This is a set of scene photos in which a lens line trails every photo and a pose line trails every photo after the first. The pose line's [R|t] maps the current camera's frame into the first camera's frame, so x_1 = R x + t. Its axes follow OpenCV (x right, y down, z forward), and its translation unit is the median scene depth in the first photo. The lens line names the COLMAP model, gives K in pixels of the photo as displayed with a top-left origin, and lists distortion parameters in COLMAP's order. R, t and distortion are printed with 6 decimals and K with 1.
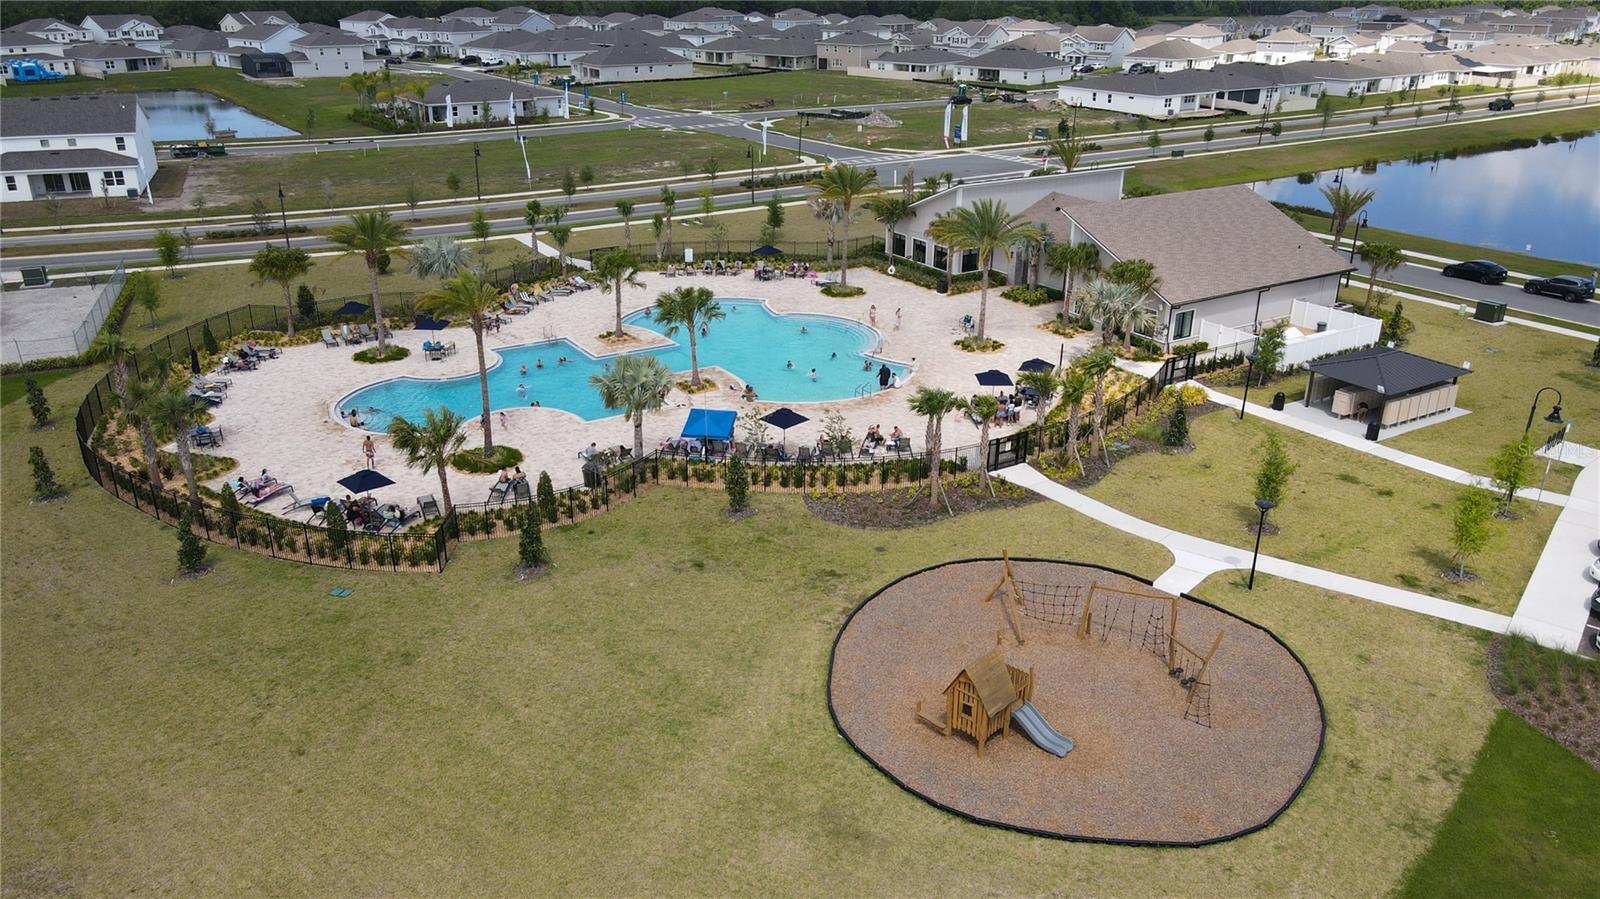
lens RADIAL K [[1198.8, 0, 800.0], [0, 1198.8, 449.5], [0, 0, 1]] dist [-0.019054, 0.053848]
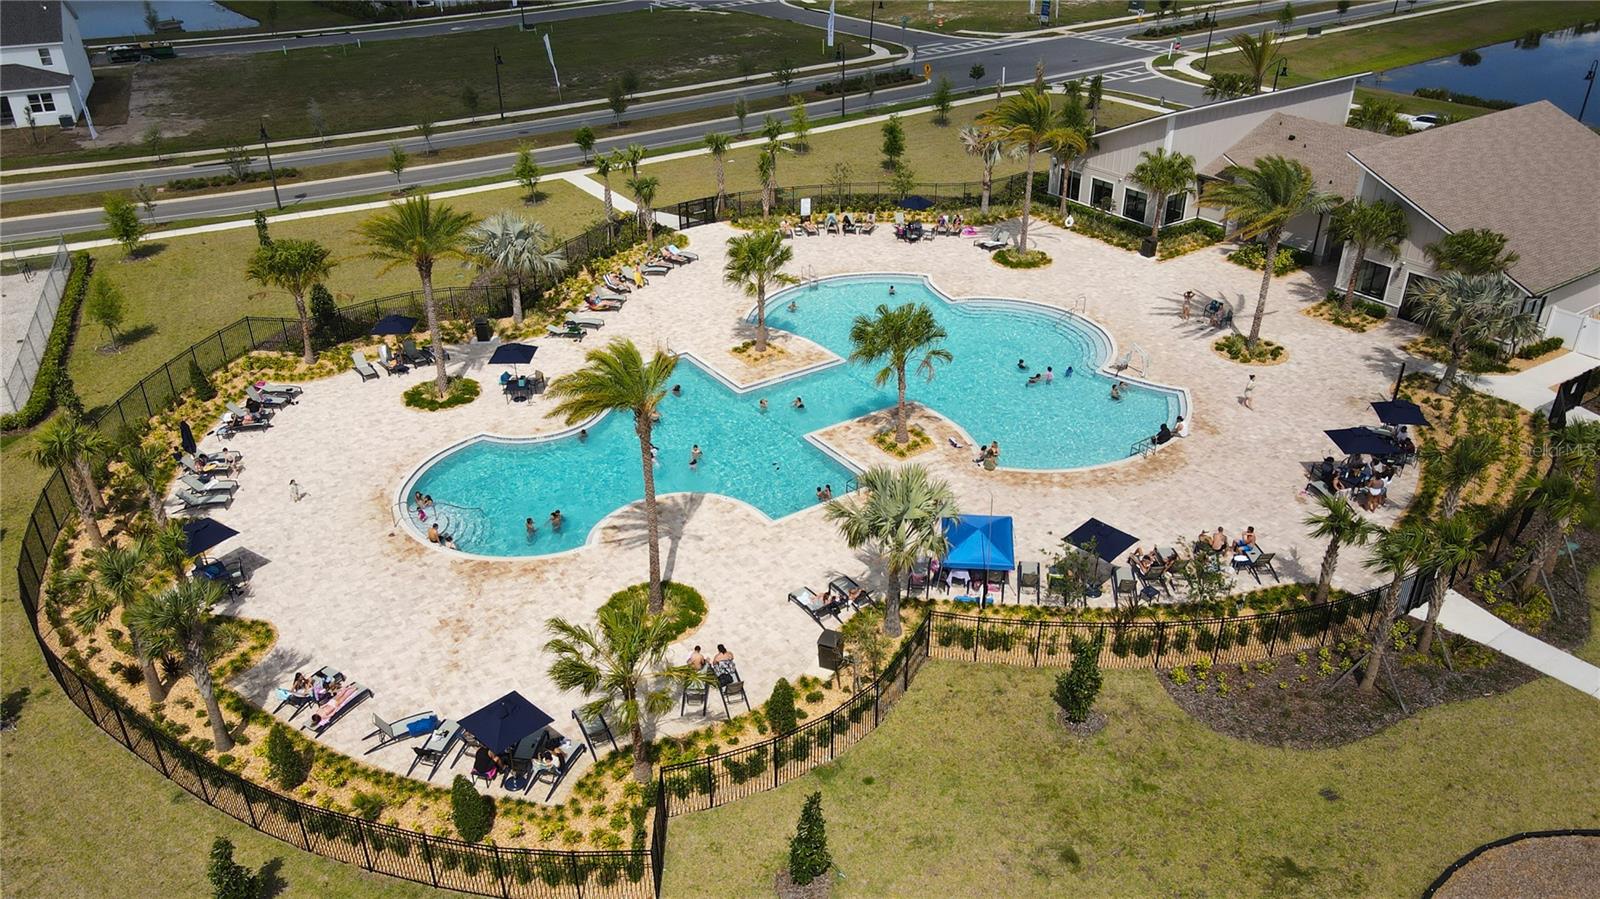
lens RADIAL K [[1200.5, 0, 800.0], [0, 1200.5, 449.5], [0, 0, 1]] dist [0.005086, 0.007270]
pose [[0.999359, -0.028418, 0.021794, -0.126324], [0.025788, 0.993296, 0.112688, -0.101052], [-0.024850, -0.112053, 0.993391, 0.228037]]
